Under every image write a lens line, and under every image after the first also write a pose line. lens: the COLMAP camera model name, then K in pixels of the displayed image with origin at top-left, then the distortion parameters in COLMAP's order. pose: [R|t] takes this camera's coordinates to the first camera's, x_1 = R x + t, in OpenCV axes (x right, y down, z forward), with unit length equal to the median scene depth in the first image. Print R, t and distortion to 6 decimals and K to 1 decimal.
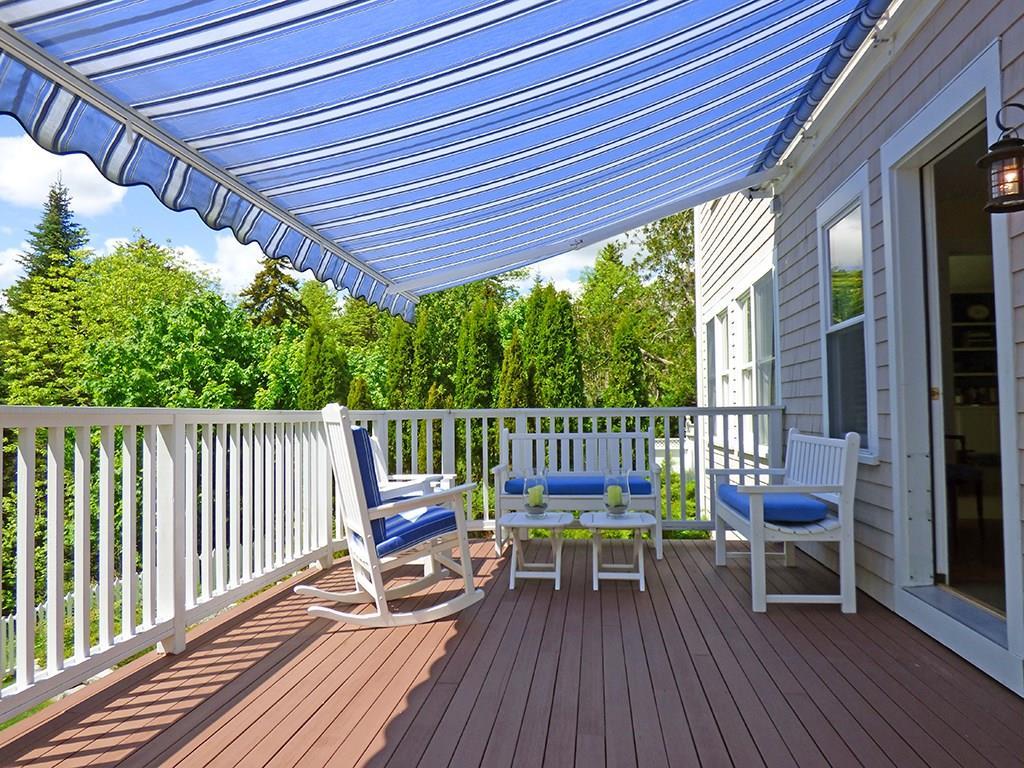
lens RADIAL K [[716.5, 0, 501.7], [0, 716.5, 387.4], [0, 0, 1]] dist [0.003535, 0.003540]
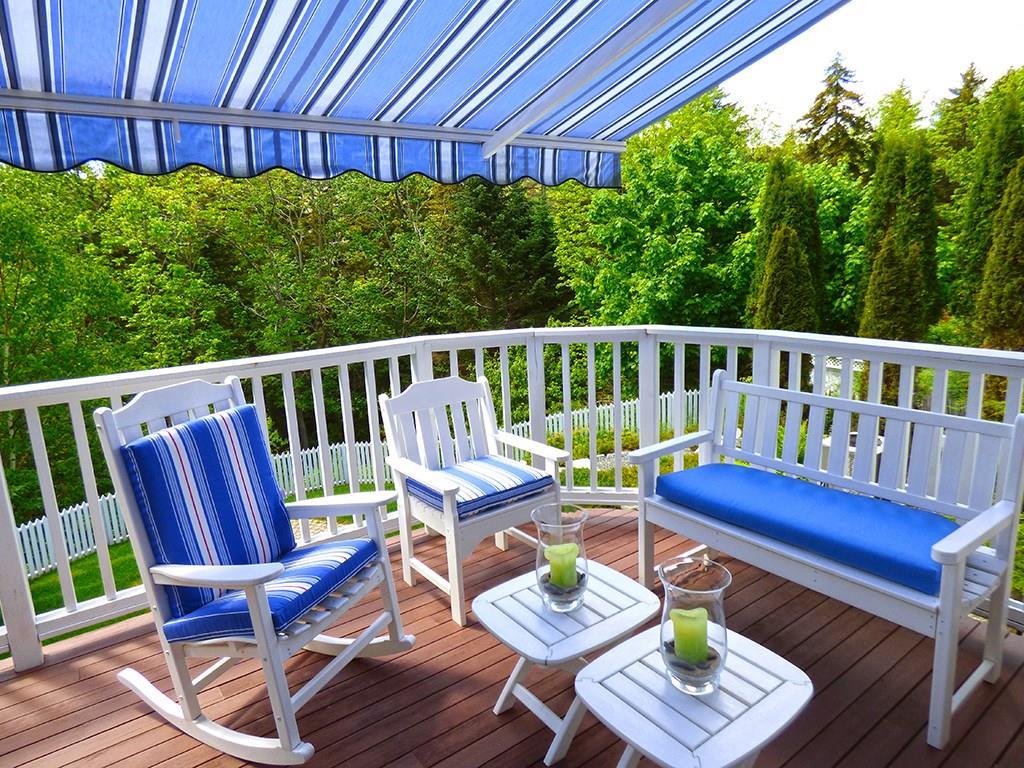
lens RADIAL K [[635.4, 0, 509.0], [0, 635.4, 383.2], [0, 0, 1]] dist [-0.017921, -0.001012]
pose [[0.696279, 0.130155, -0.705871, 0.192148], [0.058897, 0.969745, 0.236908, -0.047820], [0.715350, -0.206528, 0.667548, 0.421439]]
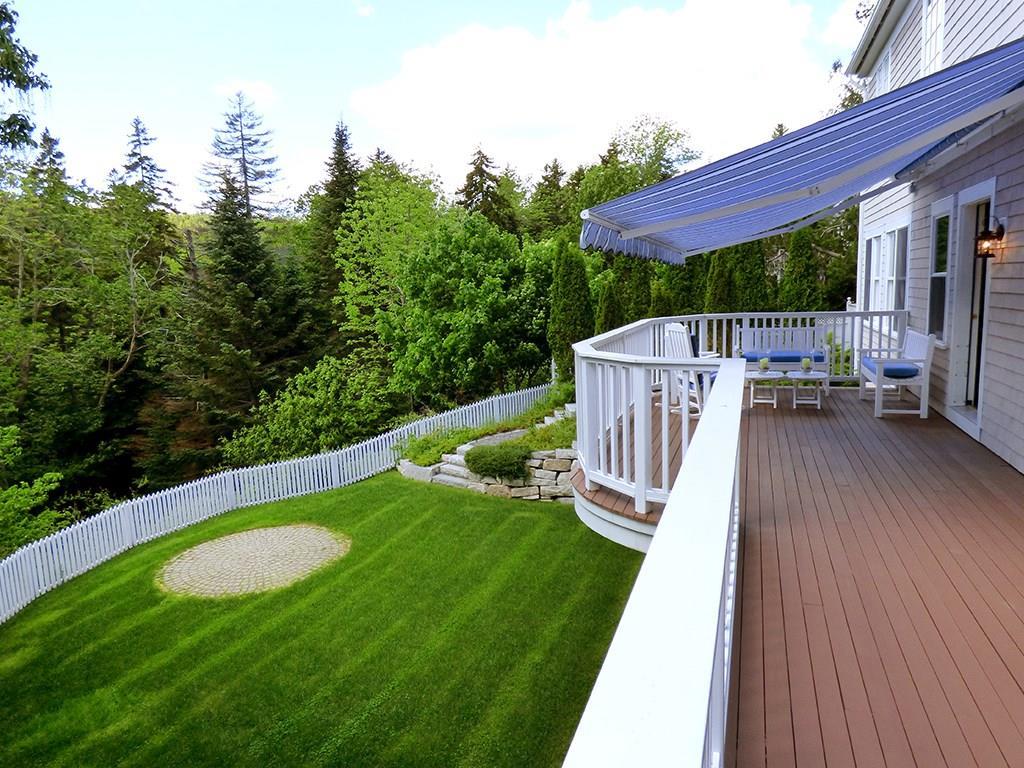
lens RADIAL K [[635.4, 0, 532.3], [0, 635.4, 378.7], [0, 0, 1]] dist [-0.017921, -0.001012]
pose [[0.978801, 0.008704, -0.204626, -0.133977], [0.028936, 0.983198, 0.180232, -0.085700], [0.202757, -0.182332, 0.962104, -0.503794]]
